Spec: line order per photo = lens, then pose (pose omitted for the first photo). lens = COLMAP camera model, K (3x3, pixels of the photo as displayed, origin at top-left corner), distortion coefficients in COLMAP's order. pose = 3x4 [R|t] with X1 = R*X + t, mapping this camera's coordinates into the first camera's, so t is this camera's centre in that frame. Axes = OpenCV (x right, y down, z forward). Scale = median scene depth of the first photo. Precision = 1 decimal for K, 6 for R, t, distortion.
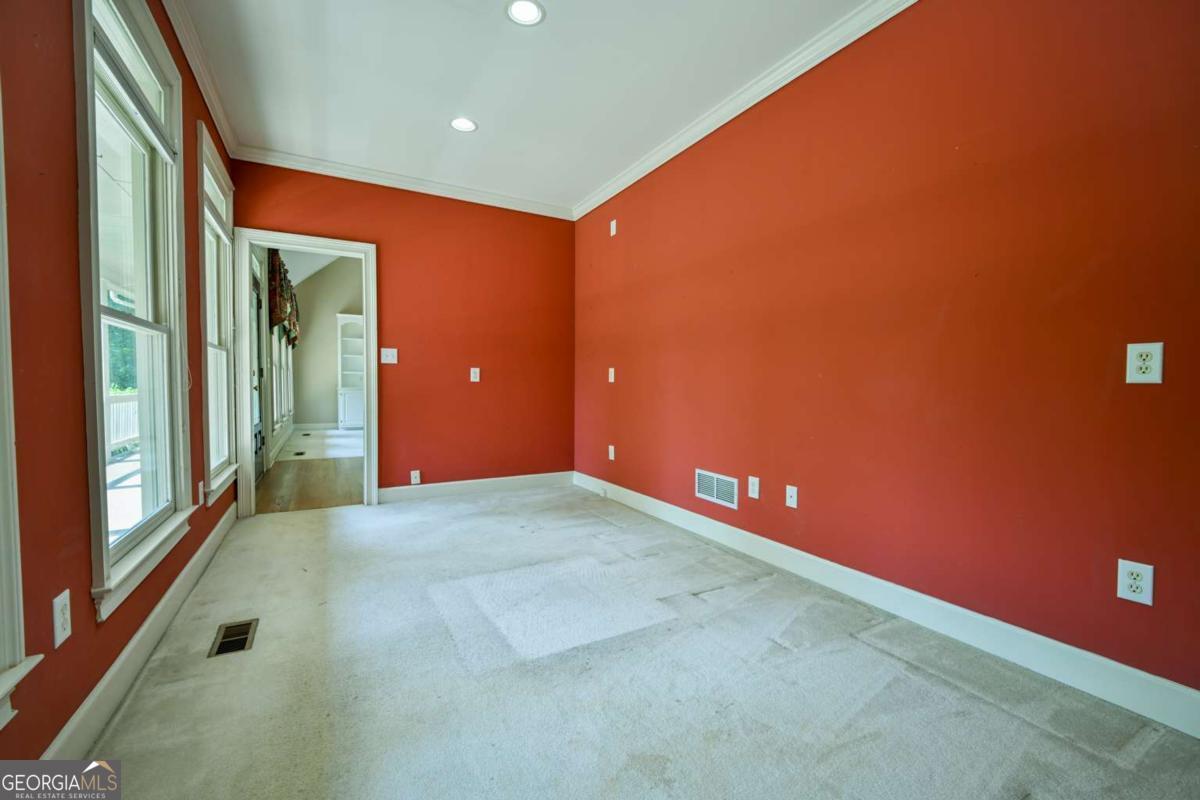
lens RADIAL K [[493.8, 0, 605.1], [0, 493.8, 400.4], [0, 0, 1]] dist [-0.002897, 0.000626]
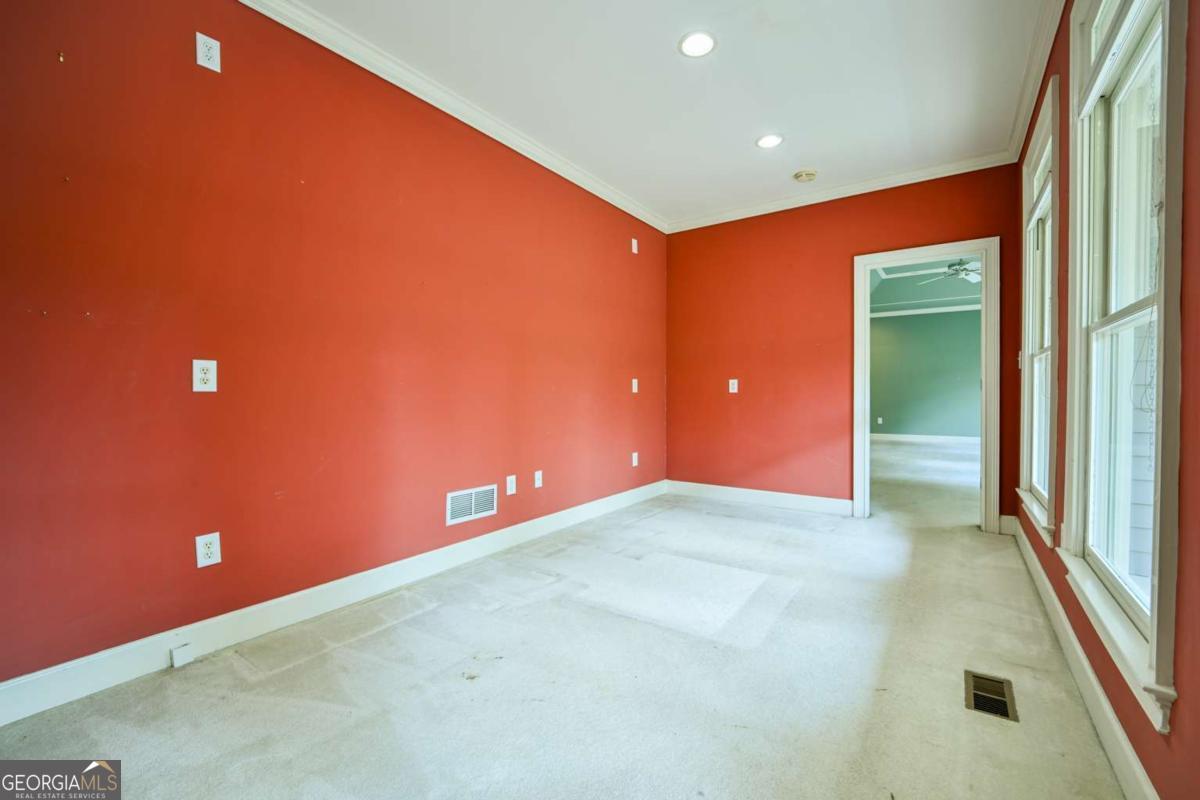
lens RADIAL K [[493.8, 0, 604.9], [0, 493.8, 392.1], [0, 0, 1]] dist [-0.002897, 0.000626]
pose [[-0.429078, -0.001343, 0.903266, -0.816590], [0.031972, 0.999350, 0.016674, -0.049254], [-0.902701, 0.036033, -0.428756, 1.288019]]
